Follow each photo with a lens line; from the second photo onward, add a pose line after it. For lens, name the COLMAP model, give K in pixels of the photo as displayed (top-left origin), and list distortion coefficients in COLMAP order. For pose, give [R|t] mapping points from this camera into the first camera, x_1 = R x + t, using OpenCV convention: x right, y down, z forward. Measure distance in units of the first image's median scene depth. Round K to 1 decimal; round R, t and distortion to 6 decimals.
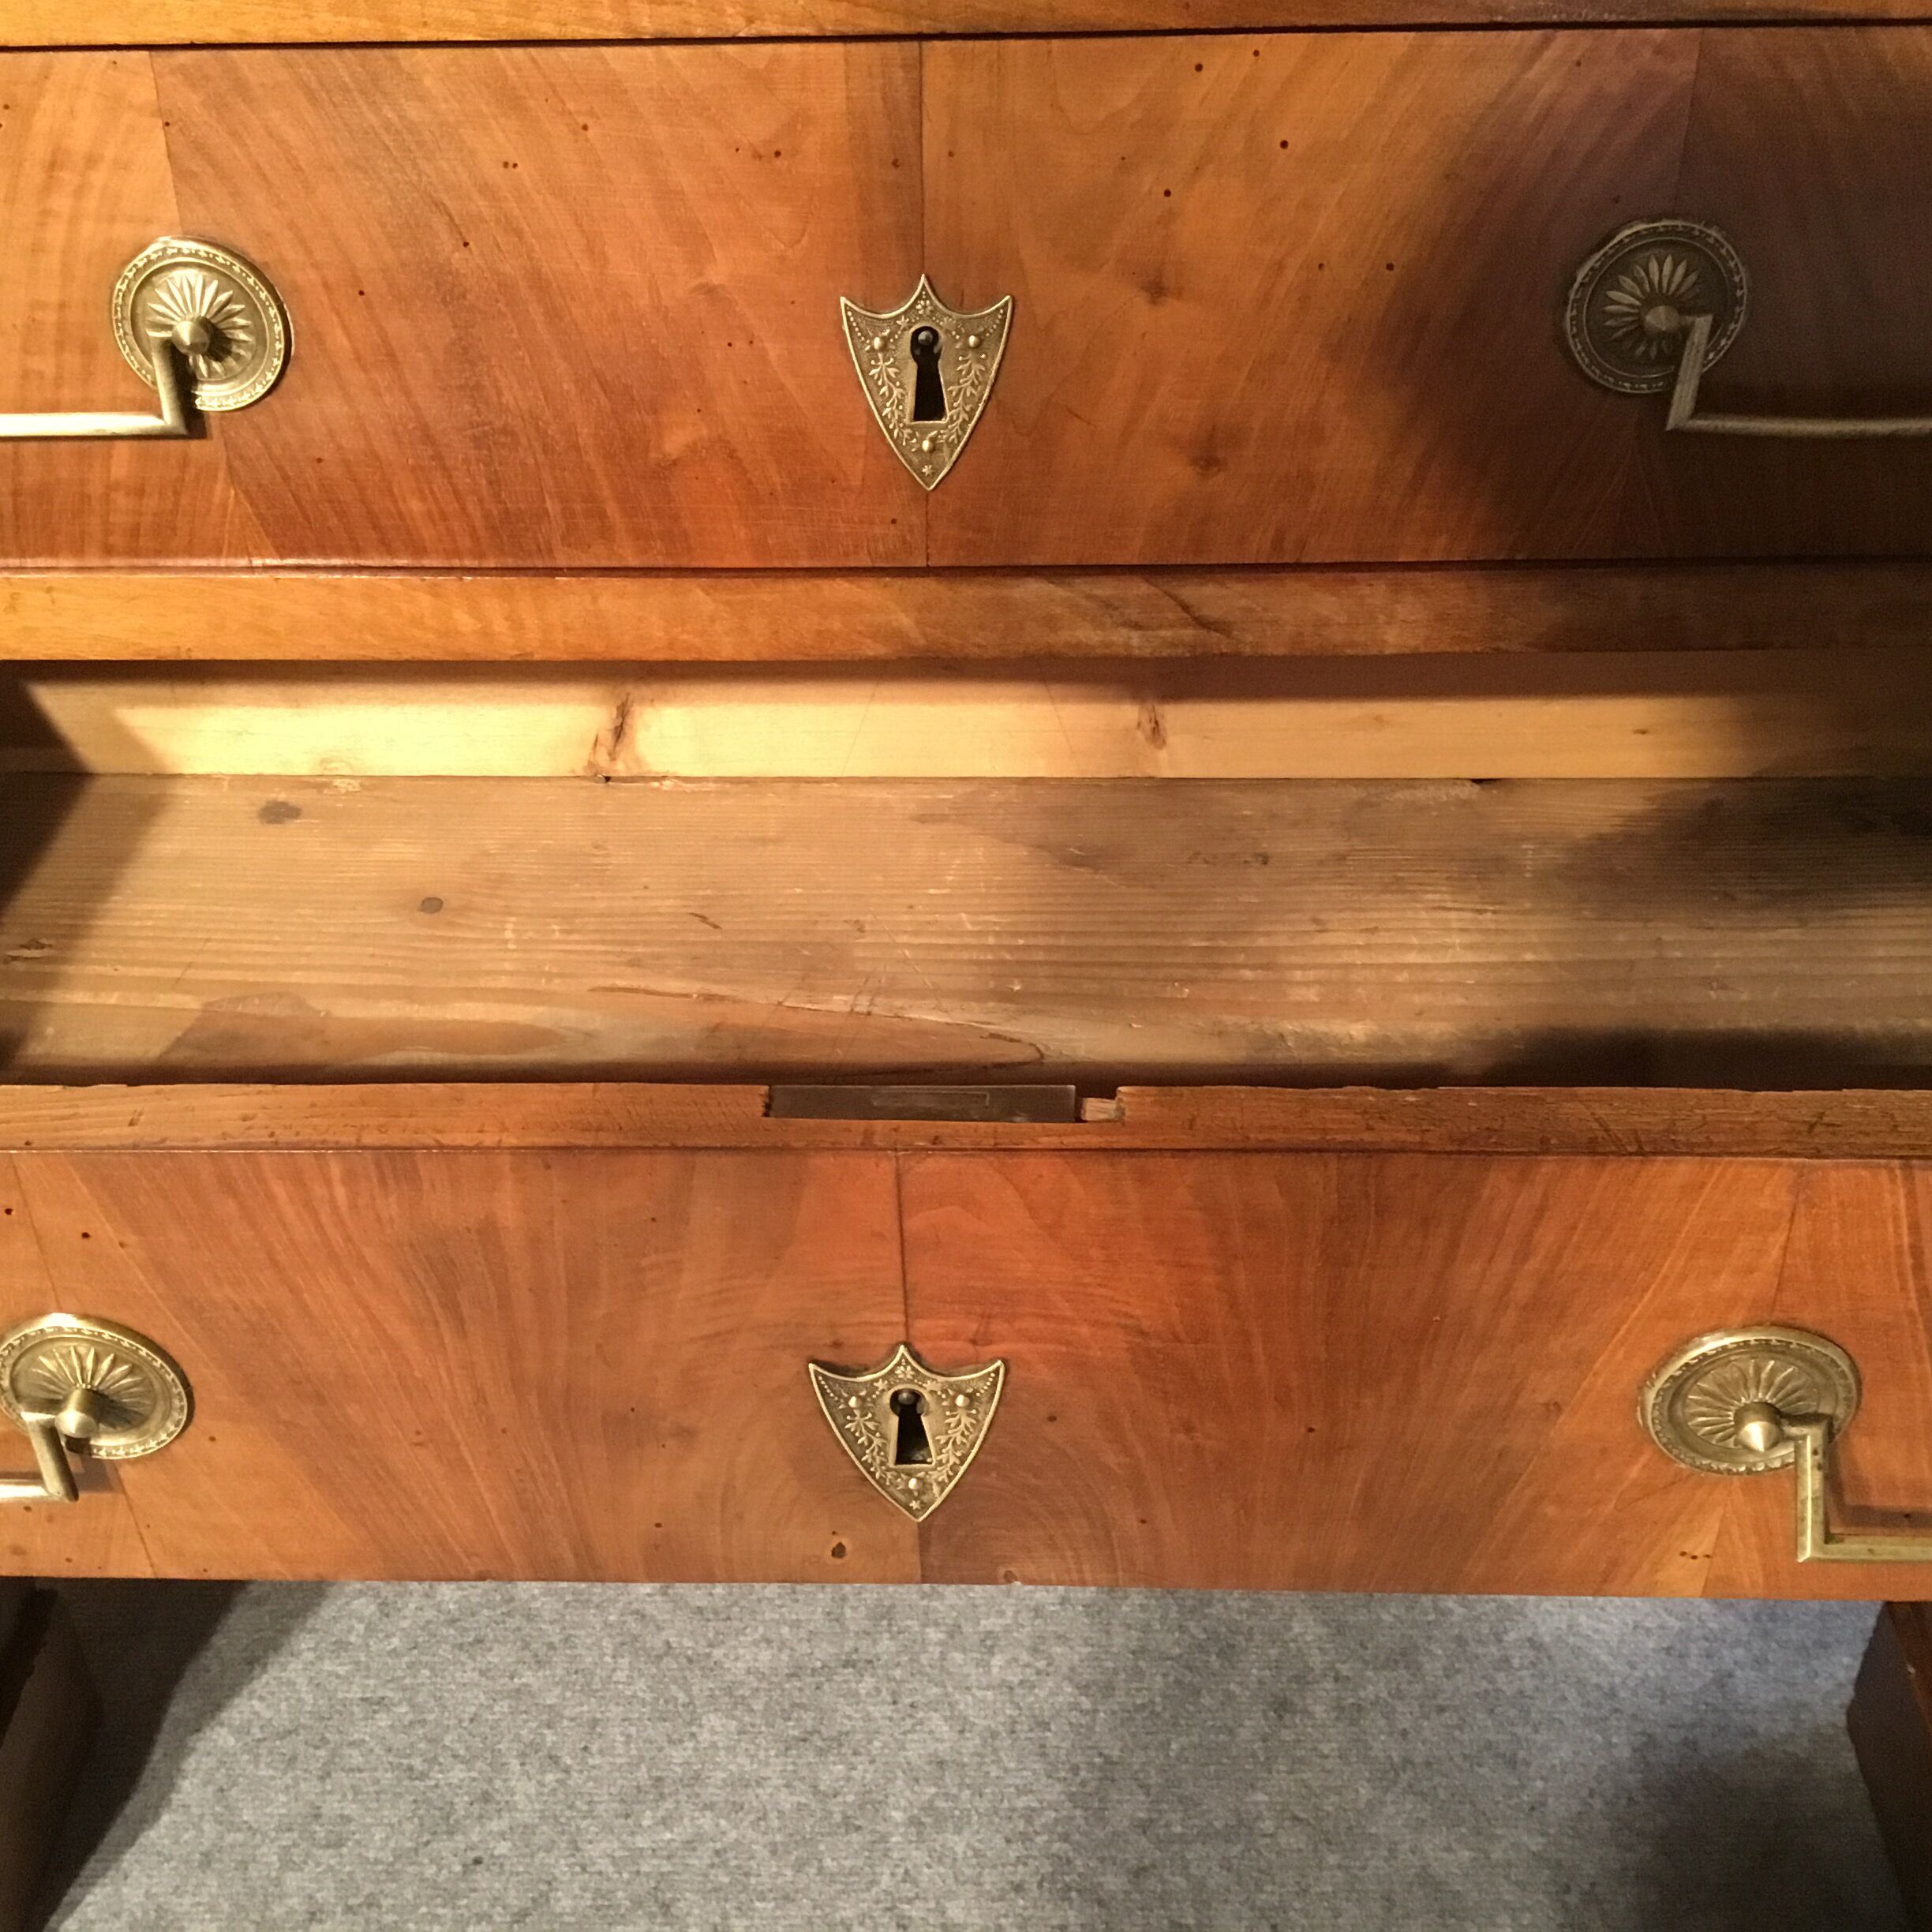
lens RADIAL K [[2378.4, 0, 956.6], [0, 2378.4, 973.6], [0, 0, 1]] dist [0.047564, 0.000000]
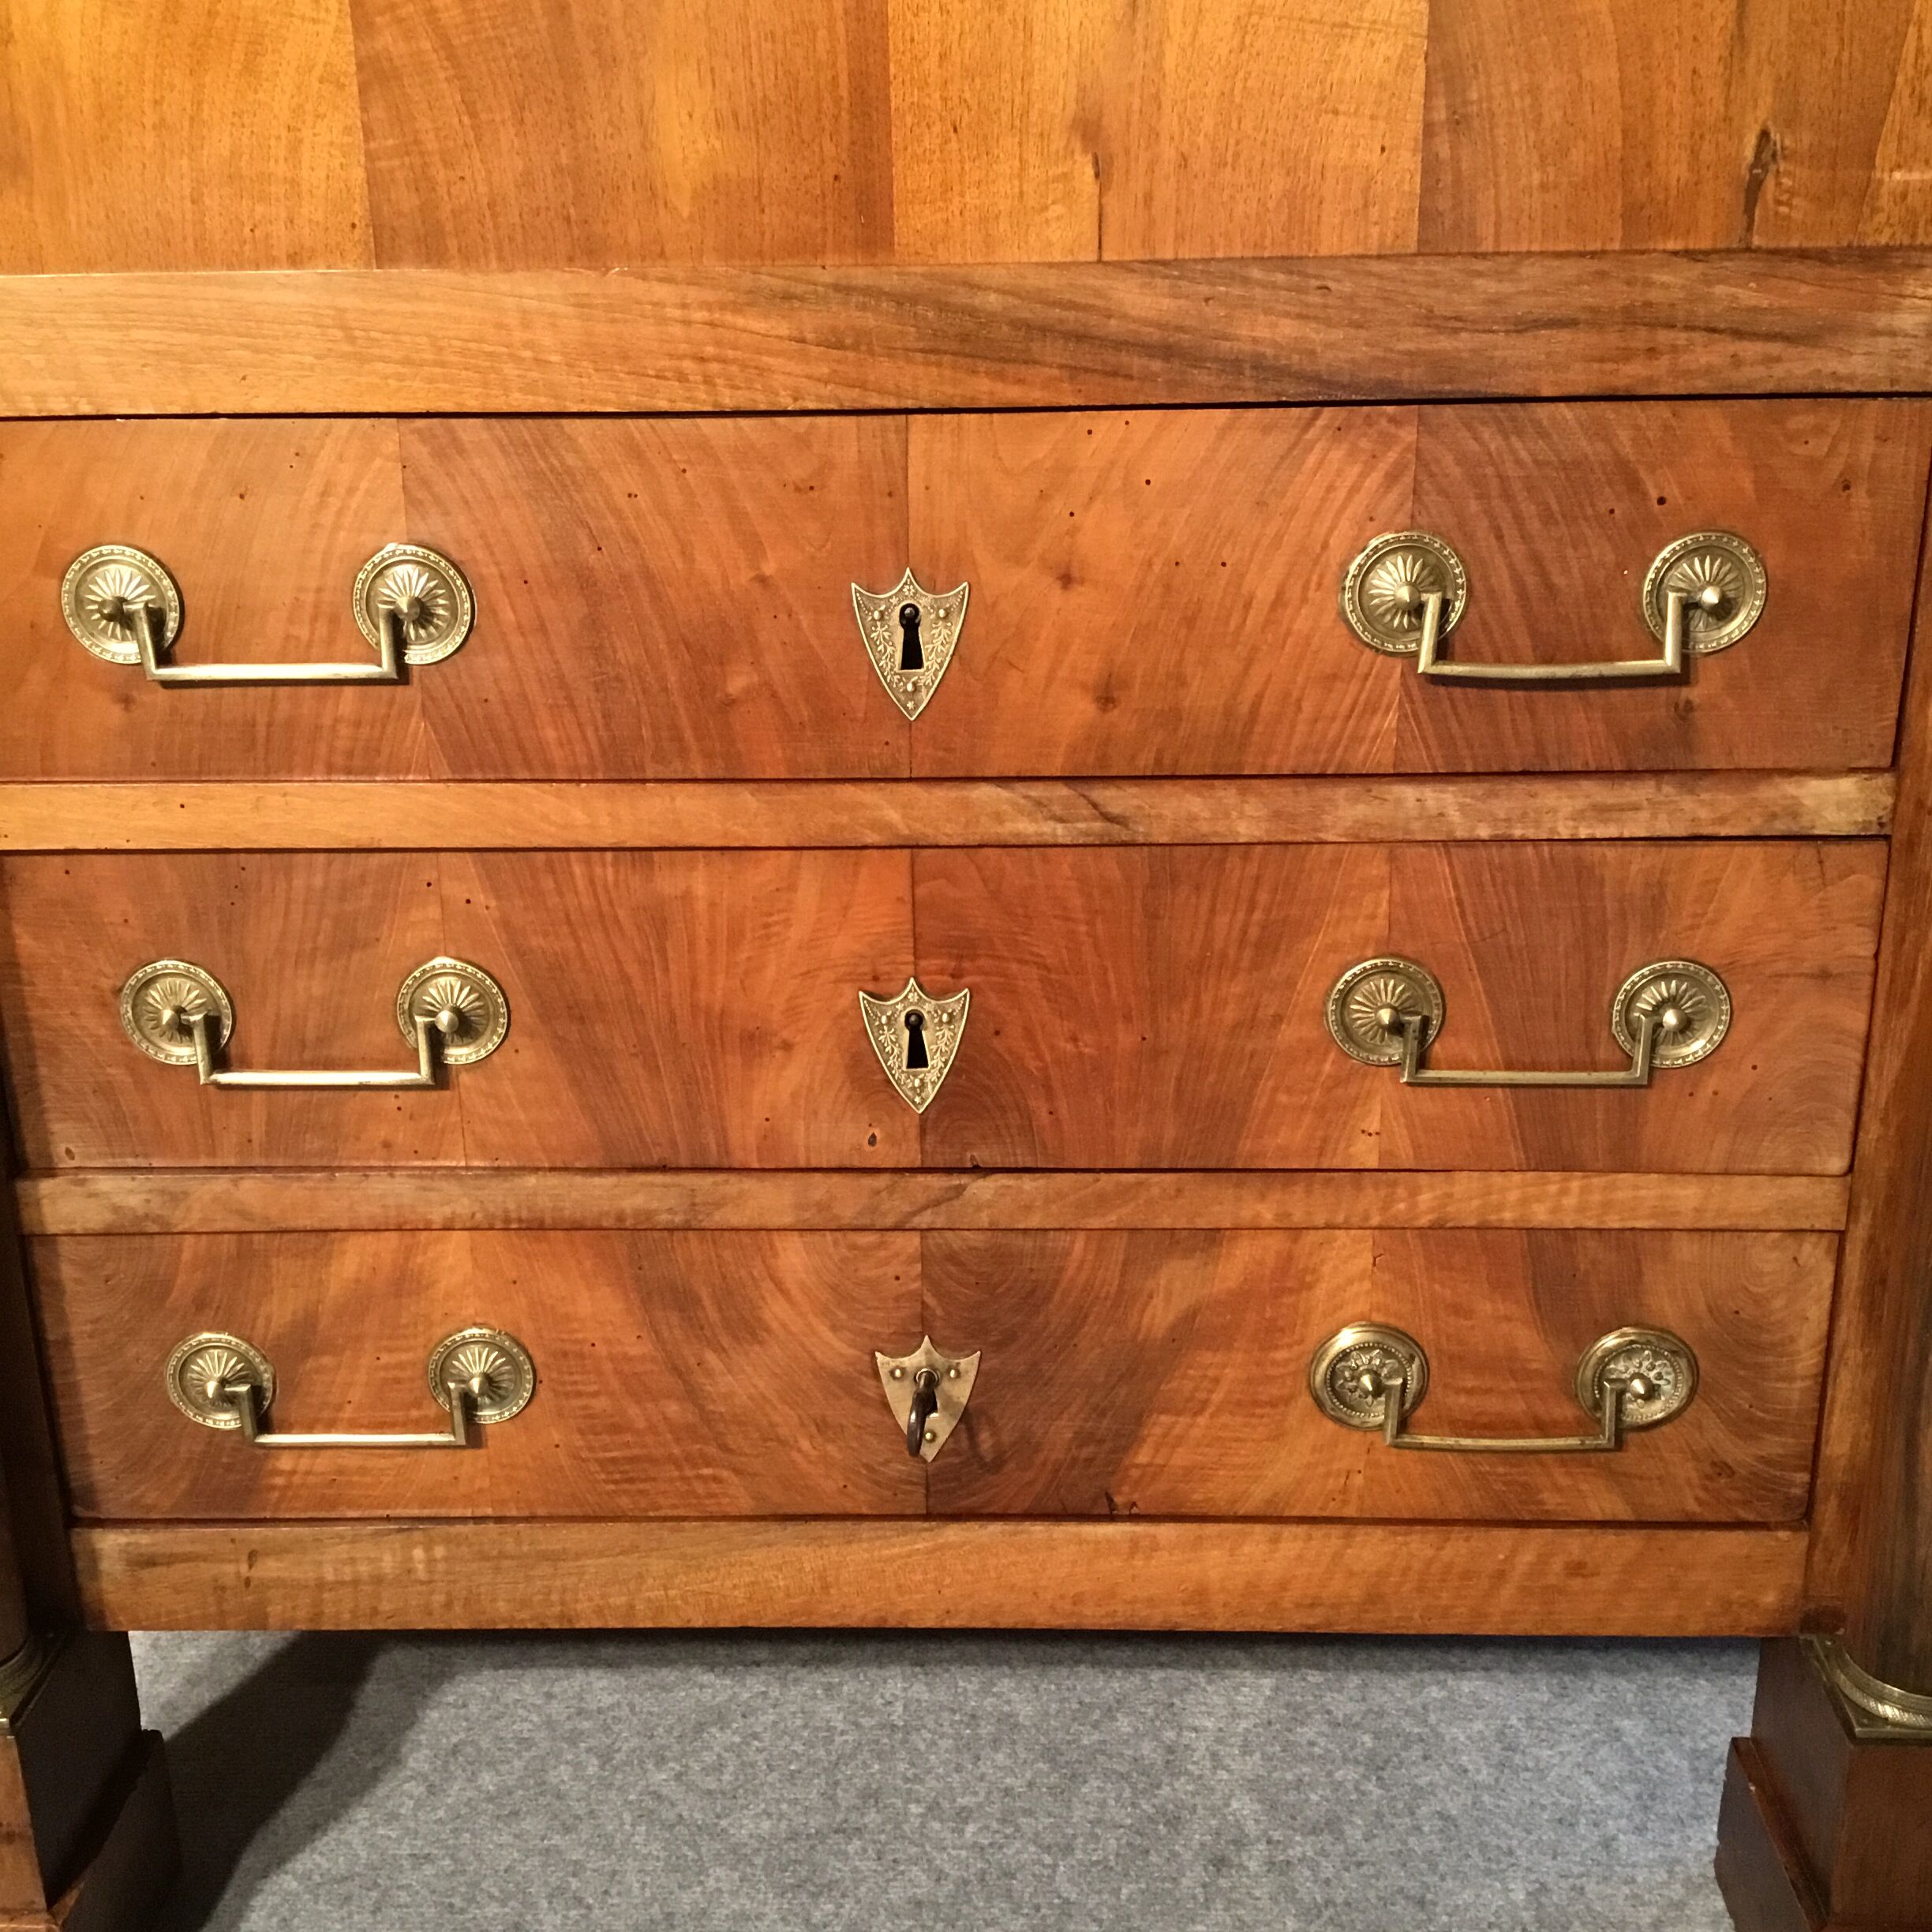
lens RADIAL K [[2378.4, 0, 973.0], [0, 2378.4, 963.4], [0, 0, 1]] dist [0.047564, 0.000000]
pose [[0.999721, -0.005239, 0.023052, -0.009109], [0.010336, 0.973857, -0.226929, 0.273544], [-0.021260, 0.227103, 0.973639, -0.369359]]
